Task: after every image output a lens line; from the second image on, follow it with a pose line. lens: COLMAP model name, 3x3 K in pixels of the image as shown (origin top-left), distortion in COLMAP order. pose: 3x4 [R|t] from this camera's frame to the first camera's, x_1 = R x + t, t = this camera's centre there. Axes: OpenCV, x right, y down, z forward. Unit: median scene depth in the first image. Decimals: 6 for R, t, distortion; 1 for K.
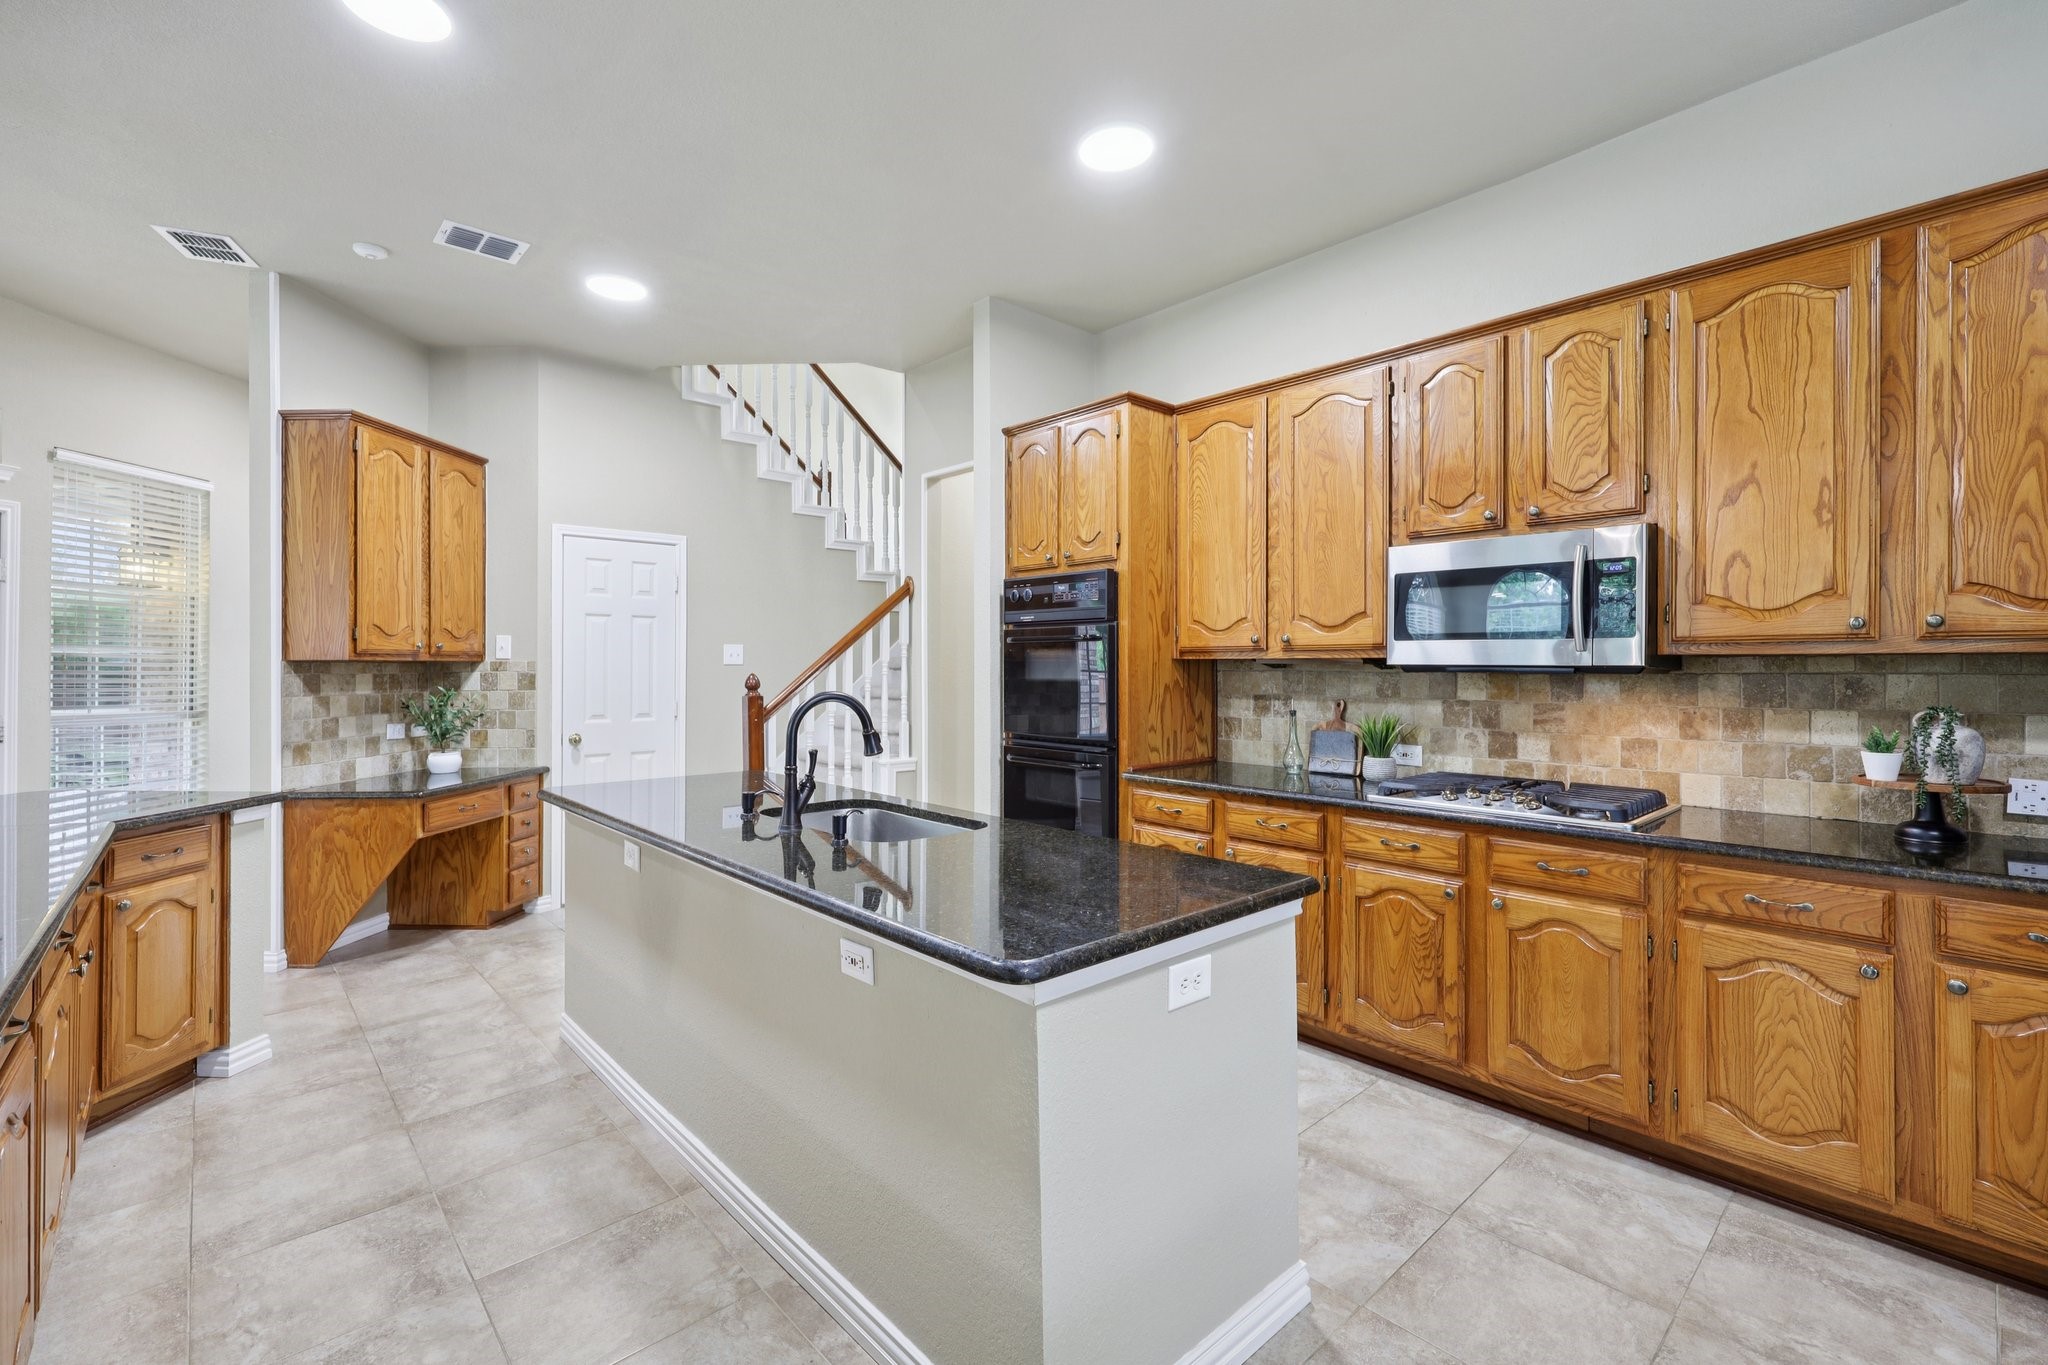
lens RADIAL K [[889.3, 0, 1026.3], [0, 889.3, 666.3], [0, 0, 1]] dist [0.004929, -0.000251]
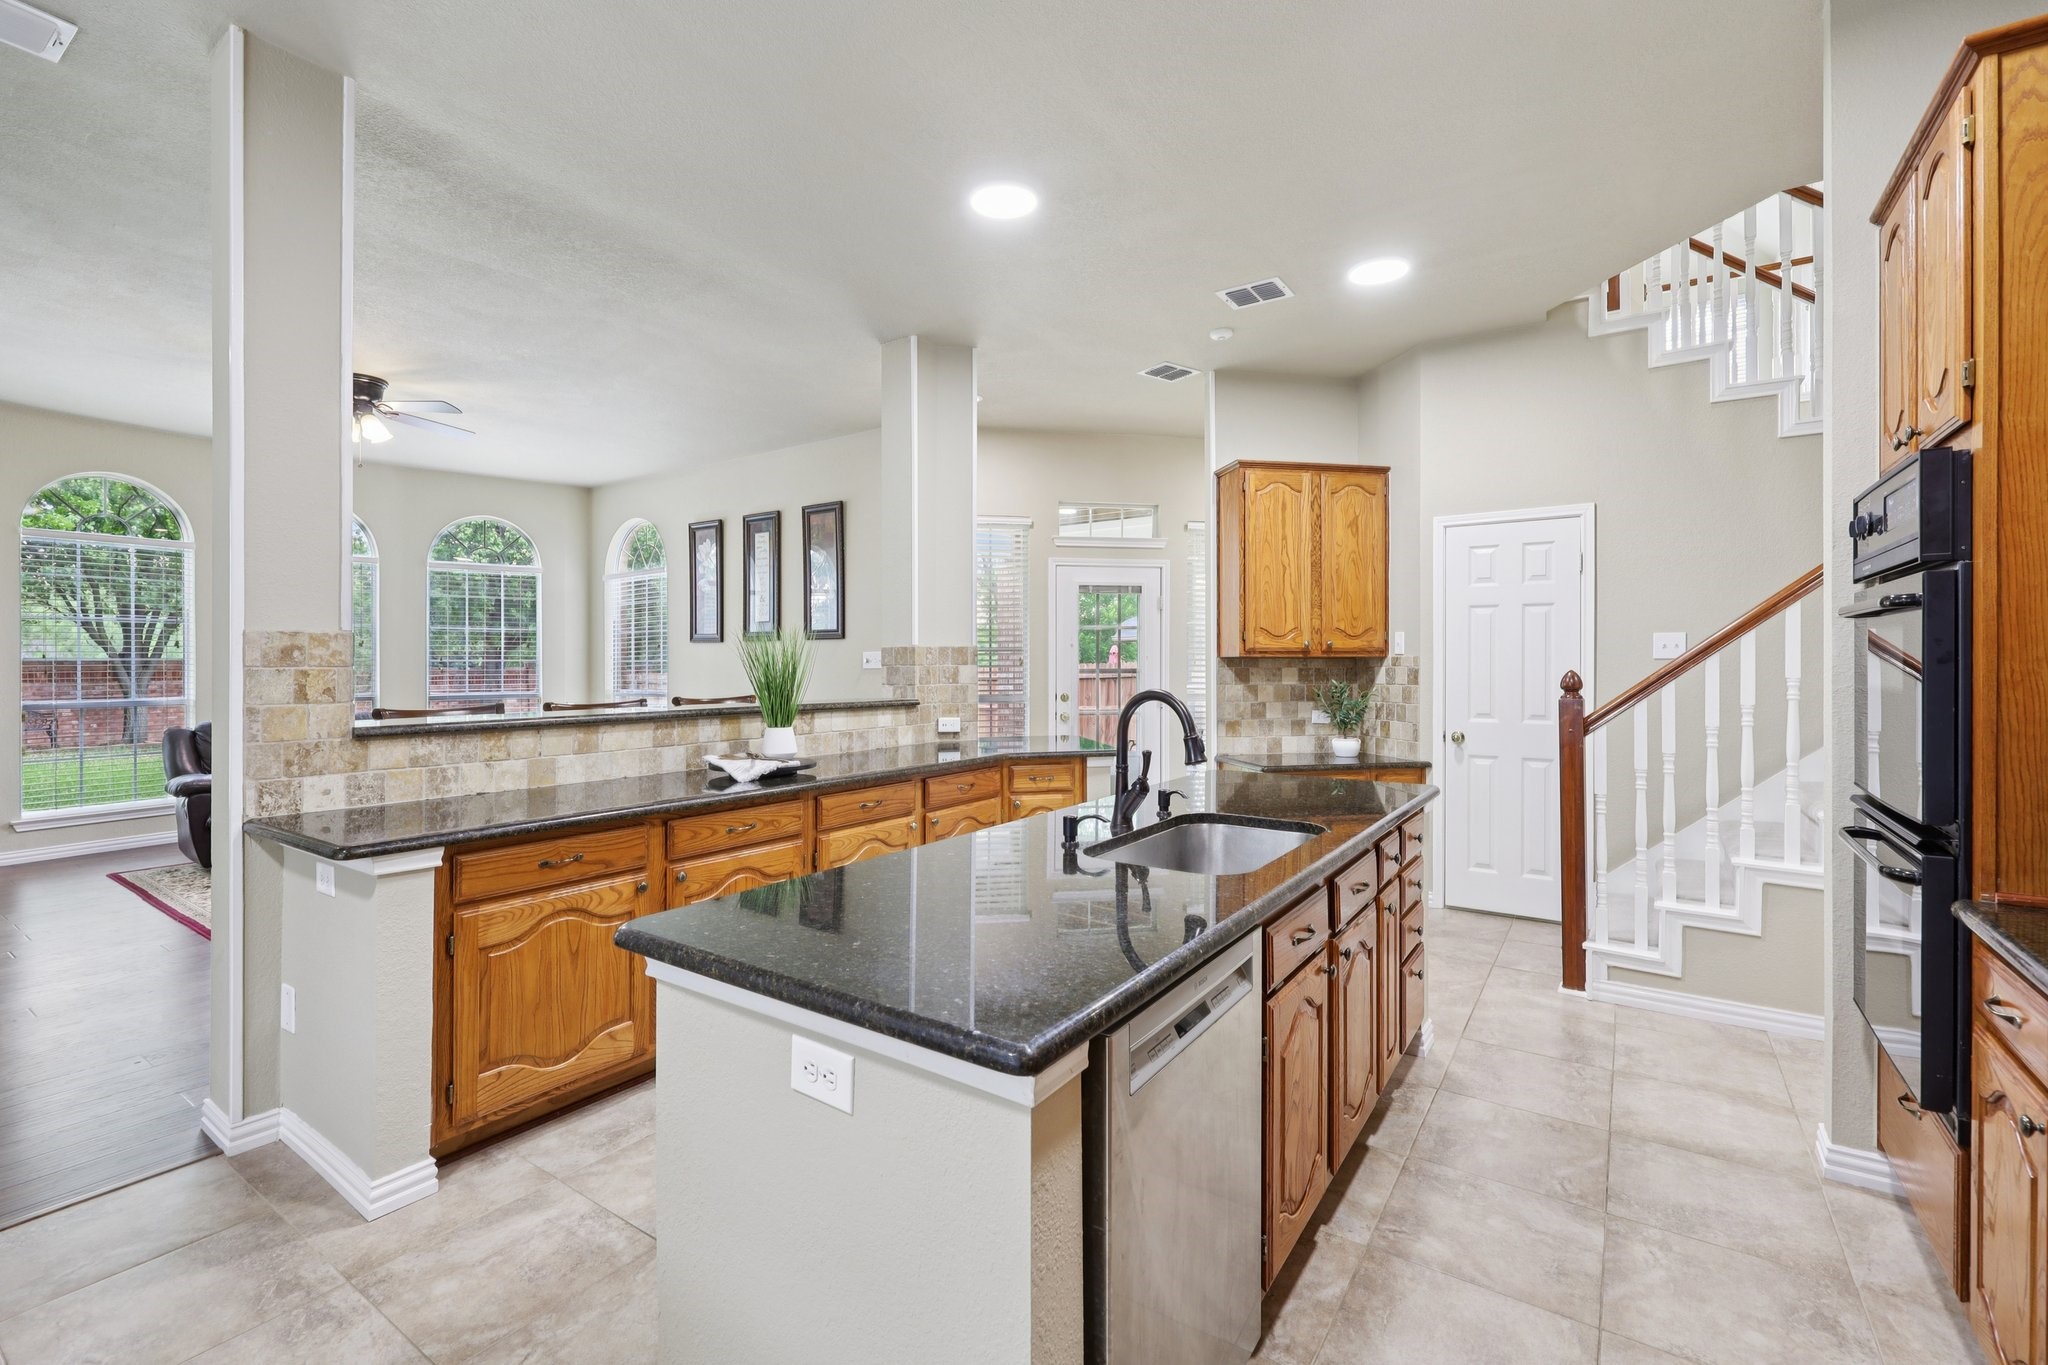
lens RADIAL K [[889.3, 0, 1030.5], [0, 889.3, 662.6], [0, 0, 1]] dist [0.004929, -0.000251]
pose [[0.230832, 0.000320, -0.972994, 0.400119], [0.001322, 0.999999, 0.000642, 0.000093], [0.972993, -0.001434, 0.230831, 0.410575]]
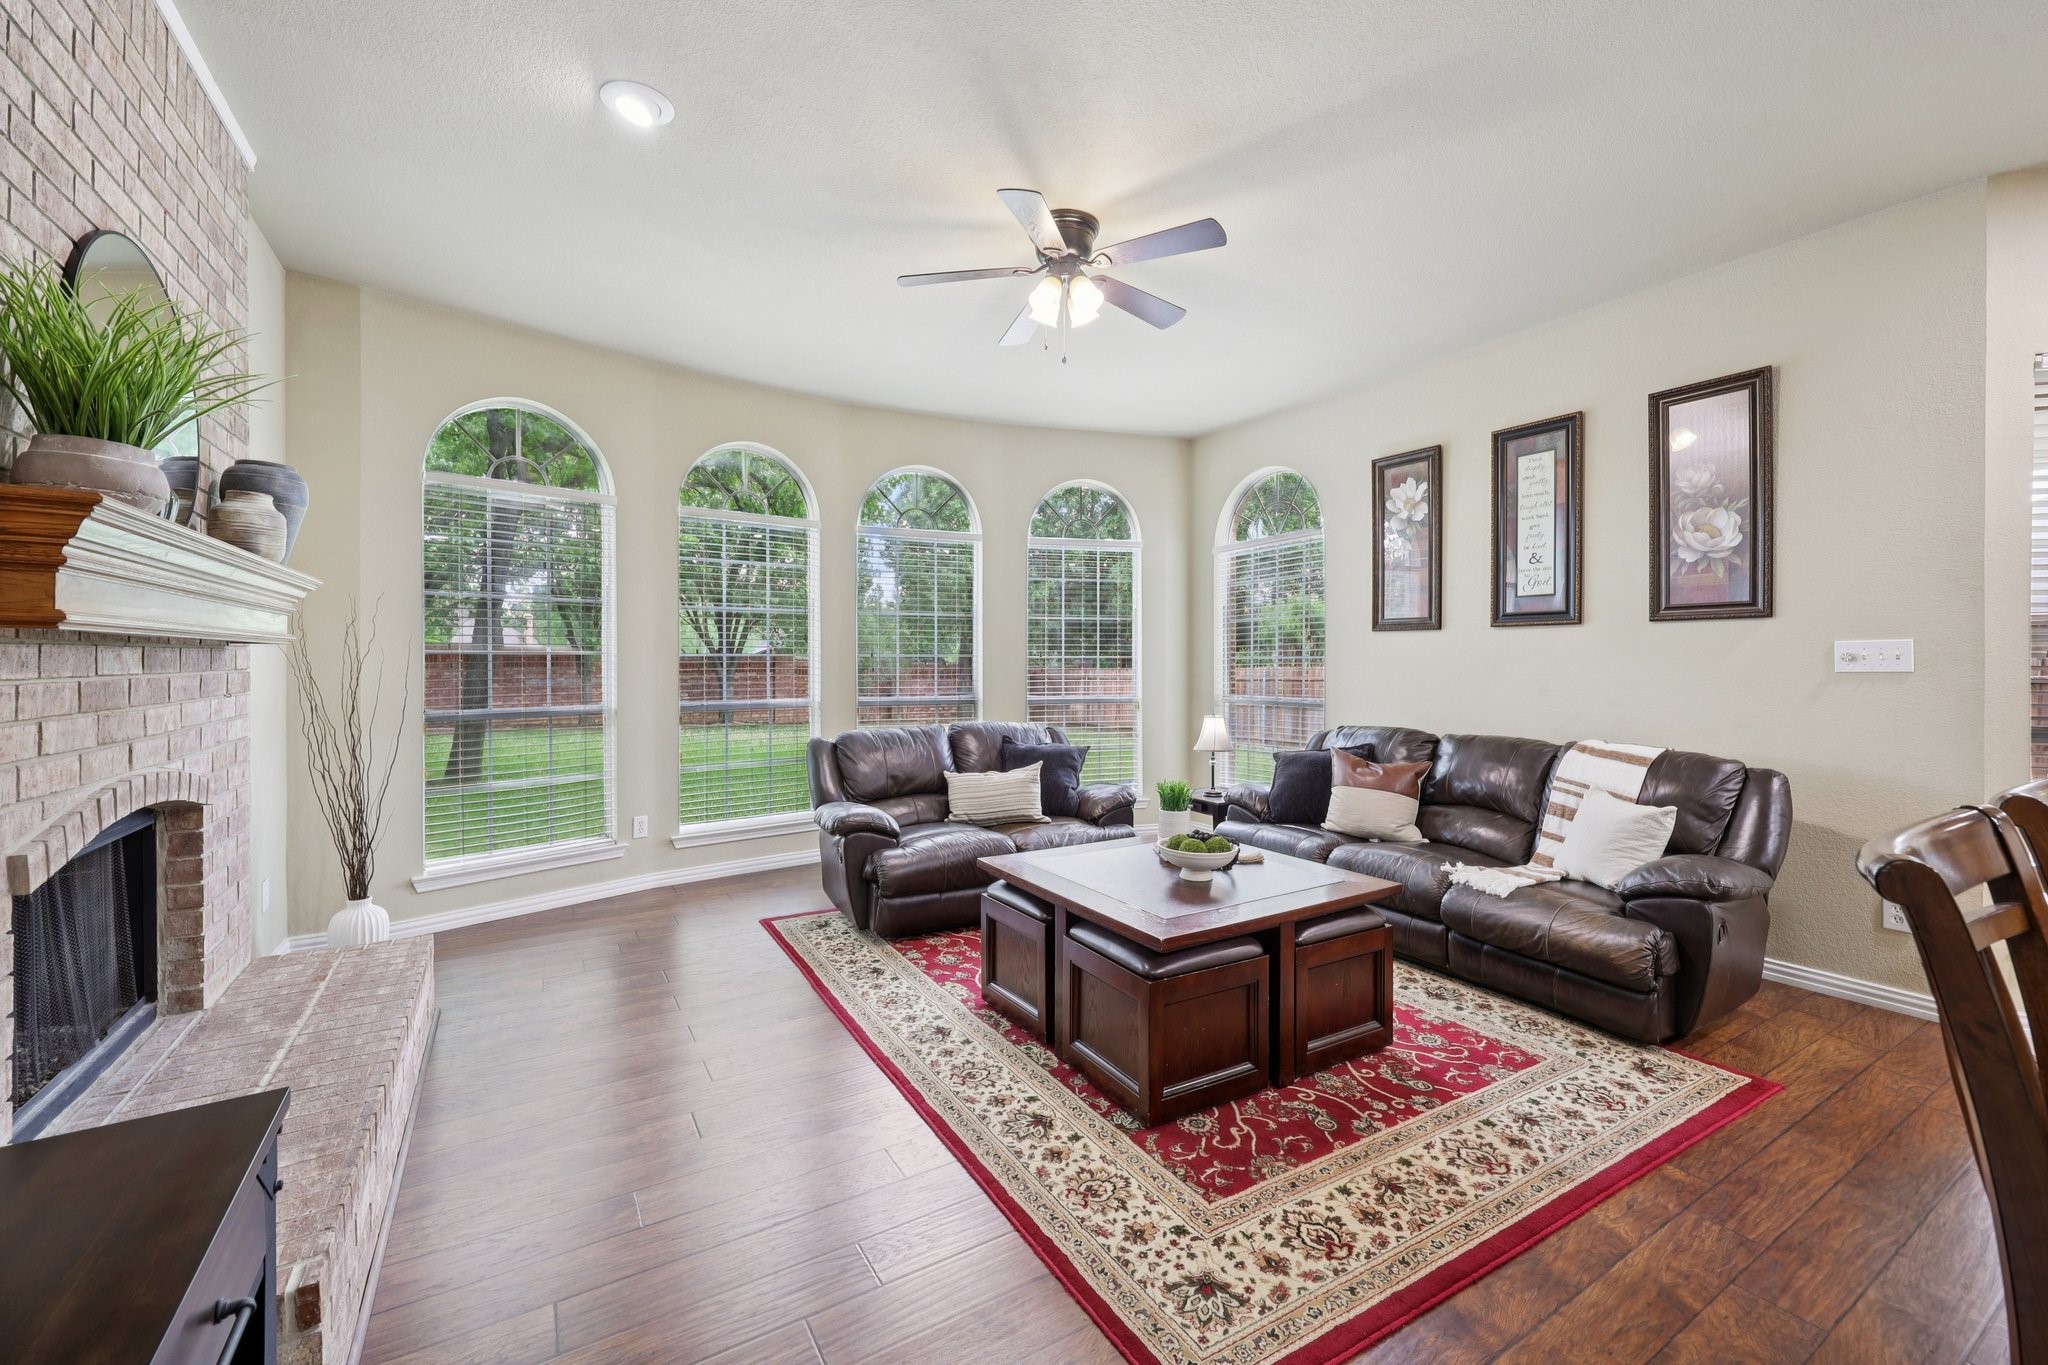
lens RADIAL K [[833.5, 0, 1035.1], [0, 833.5, 666.5], [0, 0, 1]] dist [0.008051, -0.001003]
pose [[-0.182743, 0.010513, -0.983105, -0.329112], [0.000726, 0.999944, 0.010558, -0.002323], [0.983160, 0.001215, -0.182740, -0.144334]]
